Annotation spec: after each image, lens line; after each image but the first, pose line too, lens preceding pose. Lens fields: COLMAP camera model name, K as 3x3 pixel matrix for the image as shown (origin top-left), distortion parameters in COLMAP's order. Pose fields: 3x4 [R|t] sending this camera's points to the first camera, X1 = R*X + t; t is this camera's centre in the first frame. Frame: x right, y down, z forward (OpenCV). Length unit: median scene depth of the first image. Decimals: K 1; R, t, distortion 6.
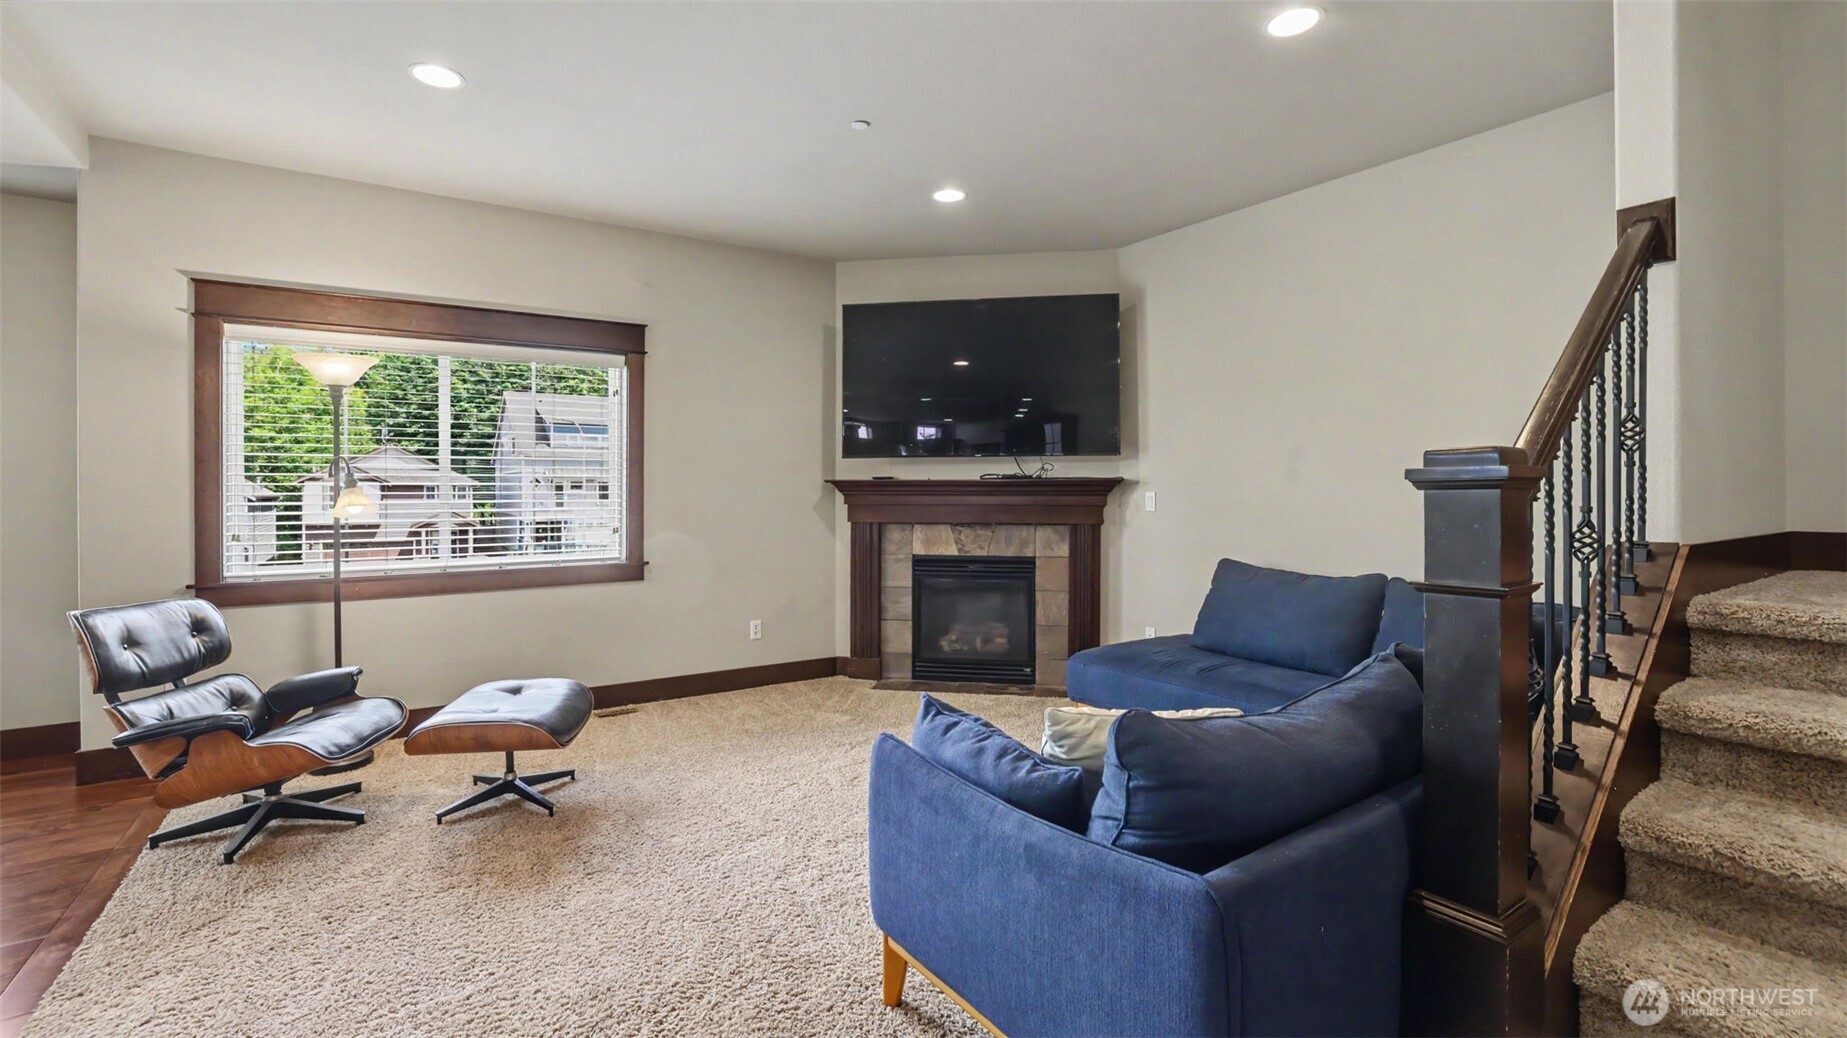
lens RADIAL K [[813.2, 0, 949.7], [0, 813.2, 498.0], [0, 0, 1]] dist [-0.041775, 0.012901]
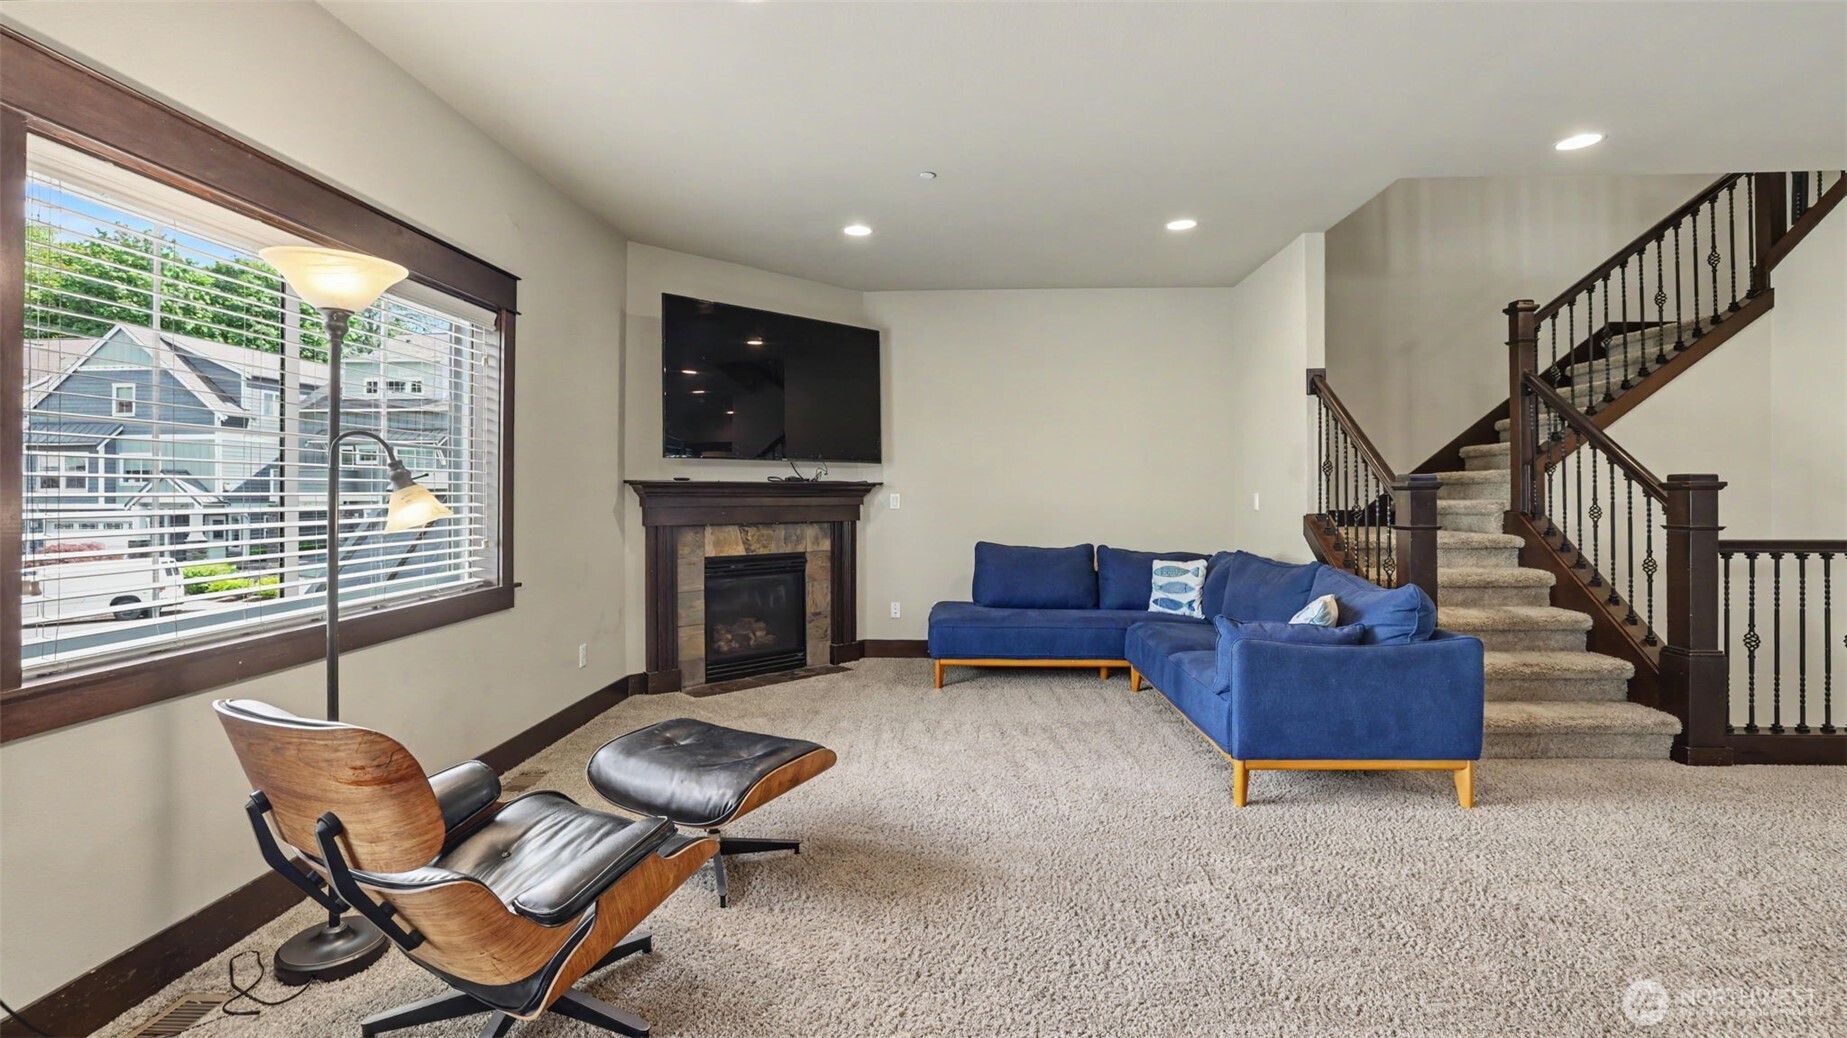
lens RADIAL K [[838.8, 0, 956.4], [0, 838.8, 499.0], [0, 0, 1]] dist [0.016178, 0.000013]
pose [[0.589899, 0.000017, 0.807477, -0.793443], [0.006377, 0.999969, -0.004680, 0.007421], [-0.807452, 0.007910, 0.589880, 0.175096]]
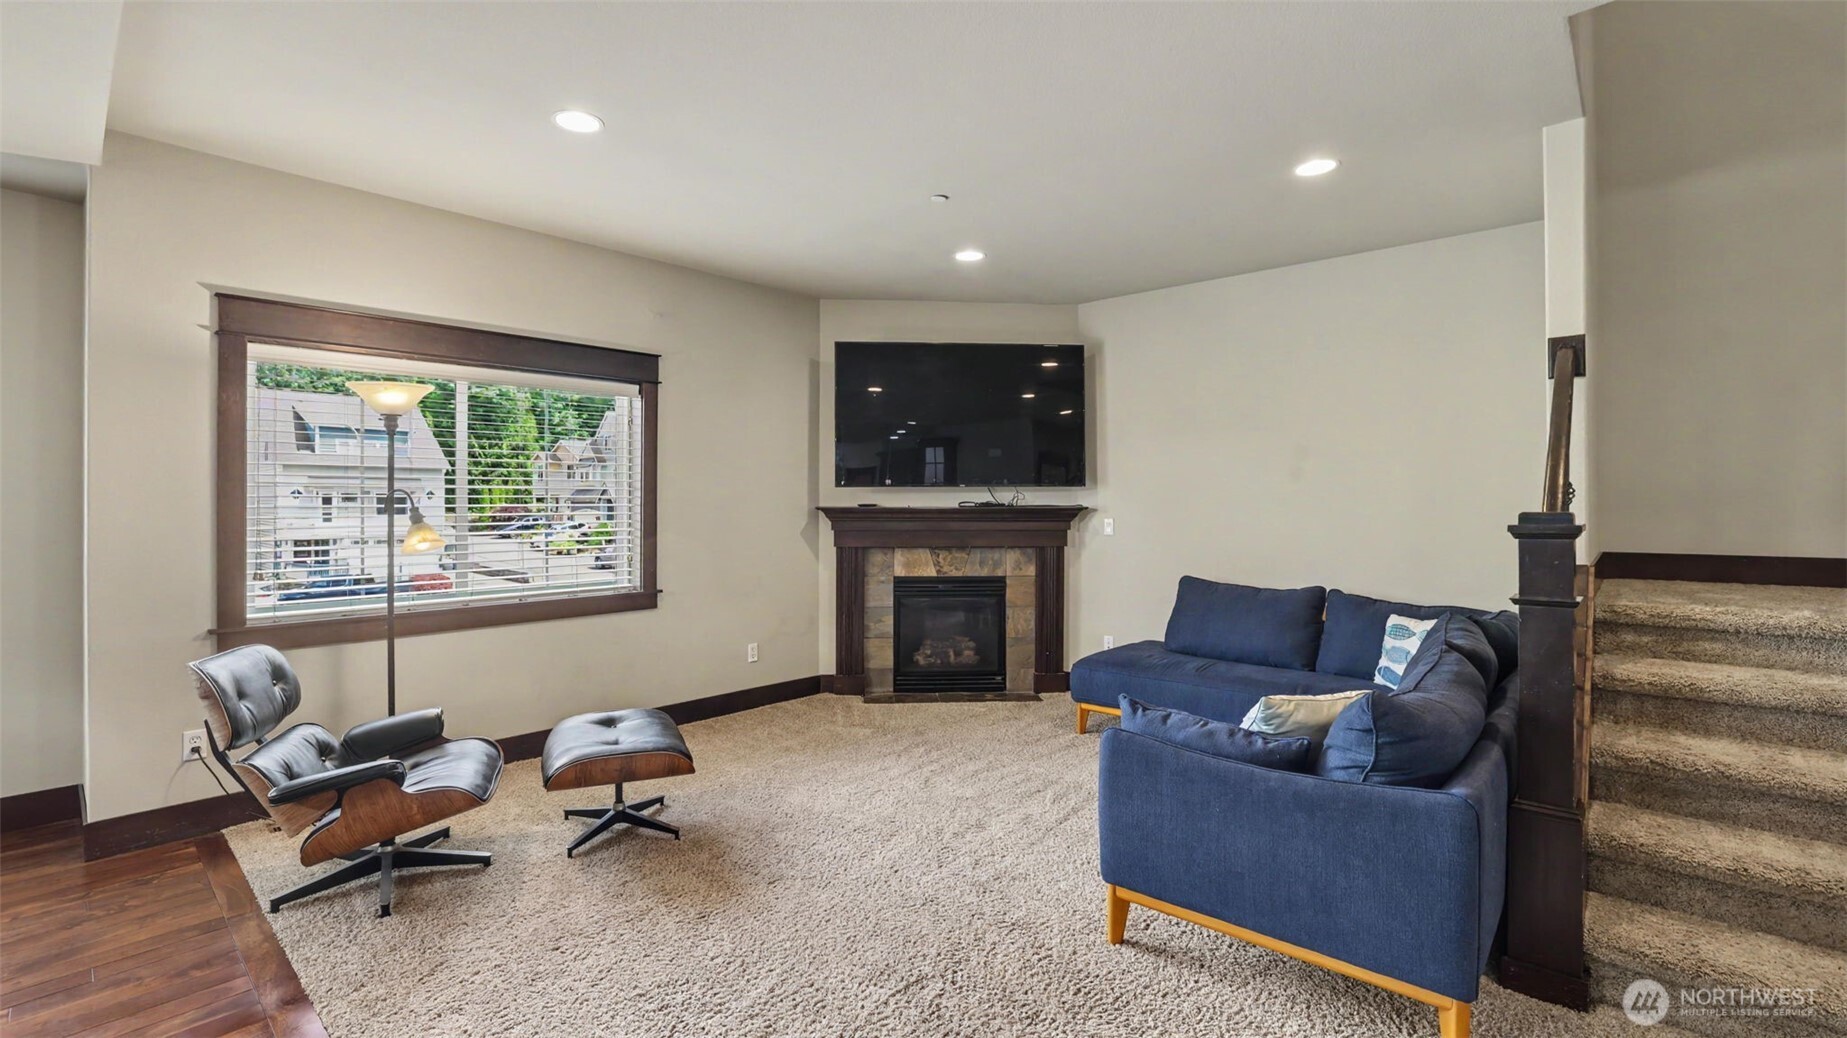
lens RADIAL K [[813.2, 0, 955.7], [0, 813.2, 501.9], [0, 0, 1]] dist [-0.041775, 0.012901]
pose [[0.968493, 0.002603, 0.249029, -0.270490], [-0.000157, 0.999952, -0.009843, -0.020981], [-0.249043, 0.009494, 0.968446, -0.071259]]
